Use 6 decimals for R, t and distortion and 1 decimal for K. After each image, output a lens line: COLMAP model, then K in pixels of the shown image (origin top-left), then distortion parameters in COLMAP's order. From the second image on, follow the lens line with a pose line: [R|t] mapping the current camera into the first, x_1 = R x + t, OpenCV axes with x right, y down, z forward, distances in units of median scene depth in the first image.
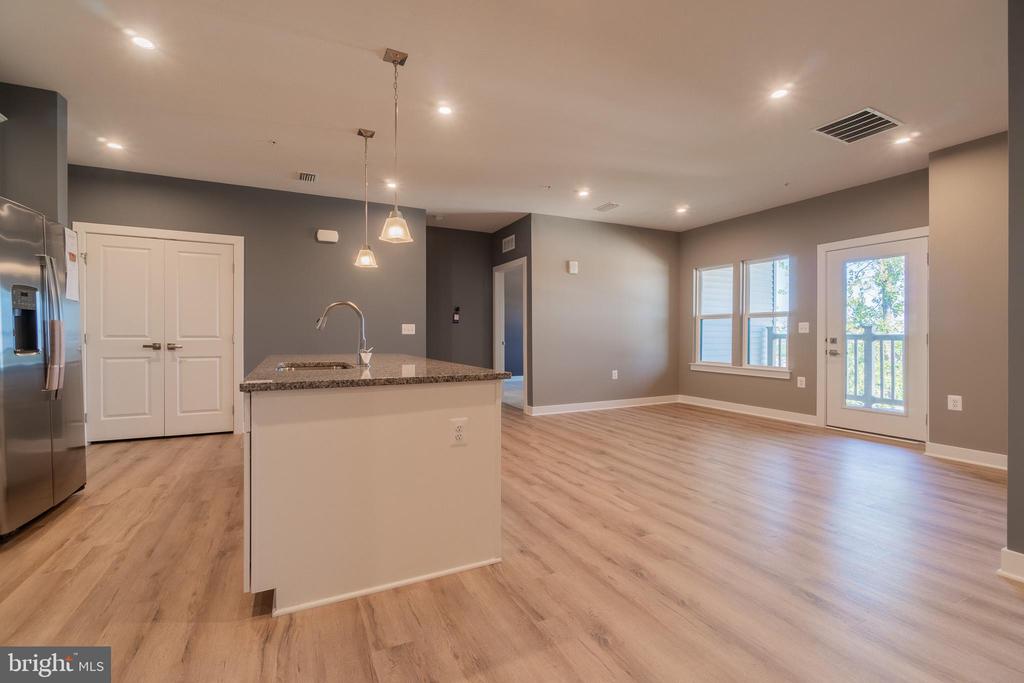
lens RADIAL K [[442.0, 0, 508.4], [0, 442.0, 338.0], [0, 0, 1]] dist [0.001034, 0.000084]
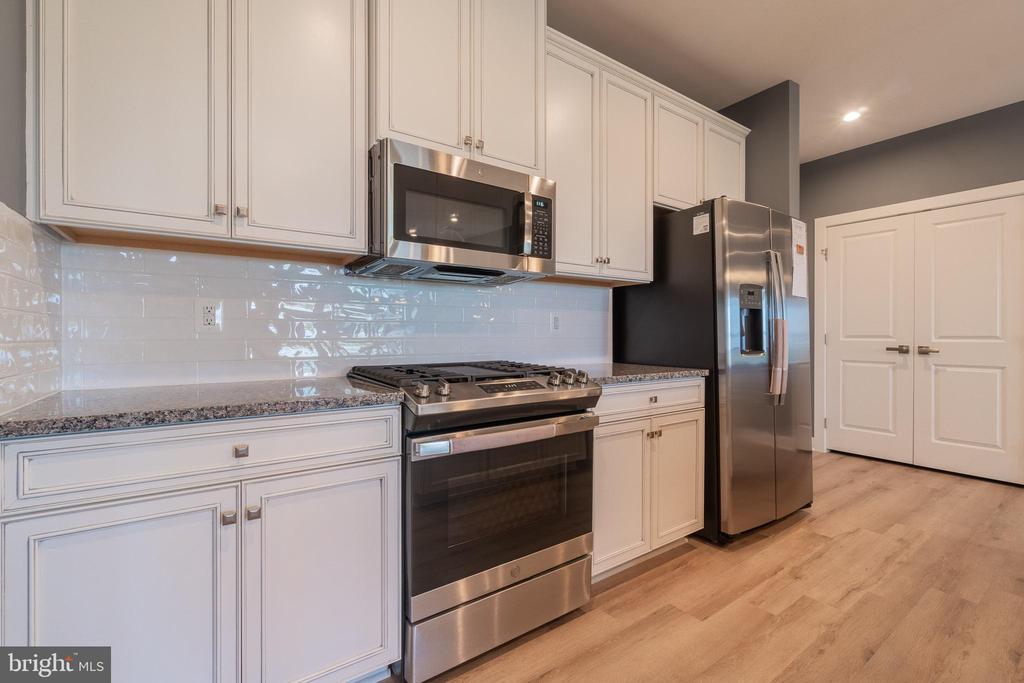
lens RADIAL K [[447.1, 0, 503.4], [0, 447.1, 336.8], [0, 0, 1]] dist [-0.003474, -0.000147]
pose [[0.146801, 0.002820, -0.989162, -0.104512], [-0.006166, 0.999979, 0.001936, -0.000783], [0.989147, 0.005815, 0.146815, 0.164930]]
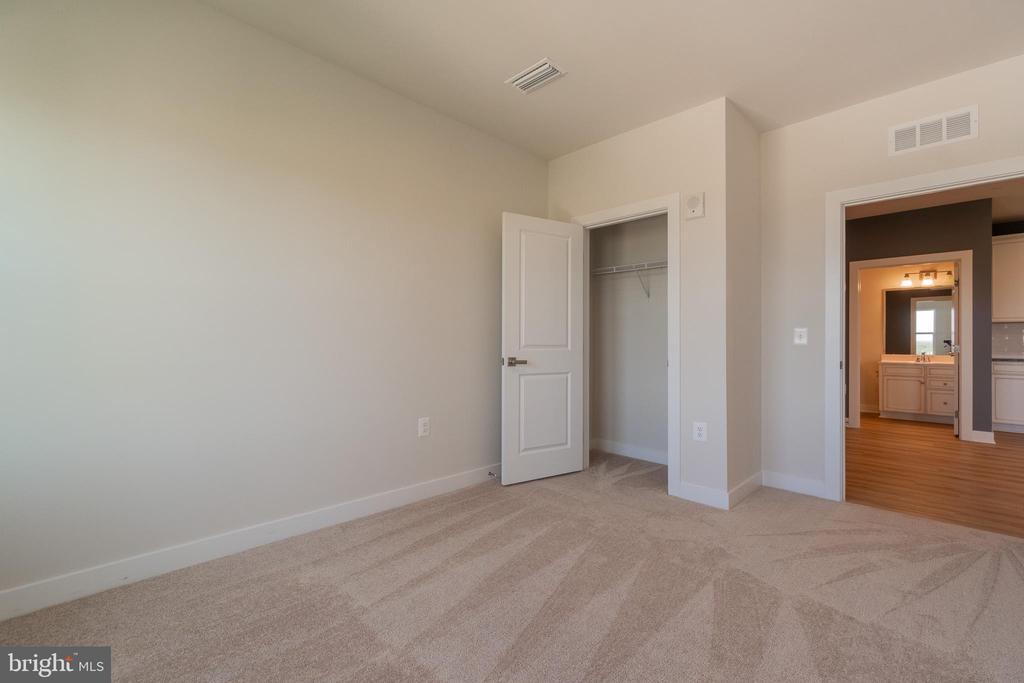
lens RADIAL K [[438.3, 0, 512.1], [0, 438.3, 339.2], [0, 0, 1]] dist [0.002150, 0.000389]
pose [[-0.941582, -0.001183, -0.336781, 1.321826], [-0.001786, 0.999997, 0.001481, -0.014370], [0.336779, 0.001996, -0.941582, 0.674204]]
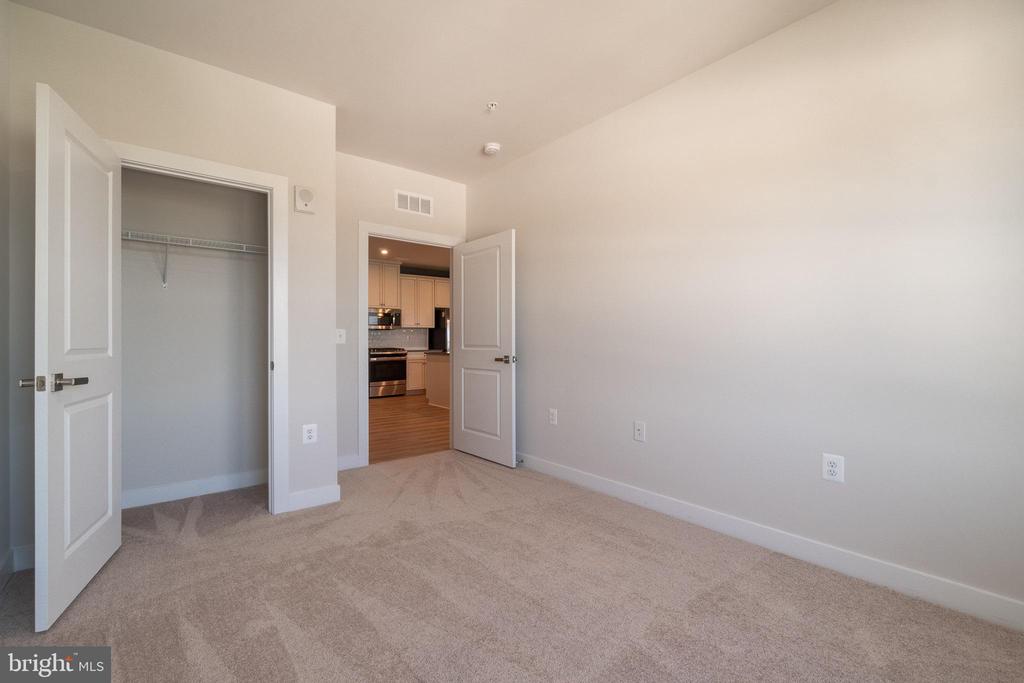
lens RADIAL K [[442.0, 0, 508.4], [0, 442.0, 338.0], [0, 0, 1]] dist [0.001034, 0.000084]
pose [[0.218888, -0.002210, -0.975747, 1.517942], [-0.003097, 0.999991, -0.002960, -0.014045], [0.975745, 0.003669, 0.218879, 0.307936]]
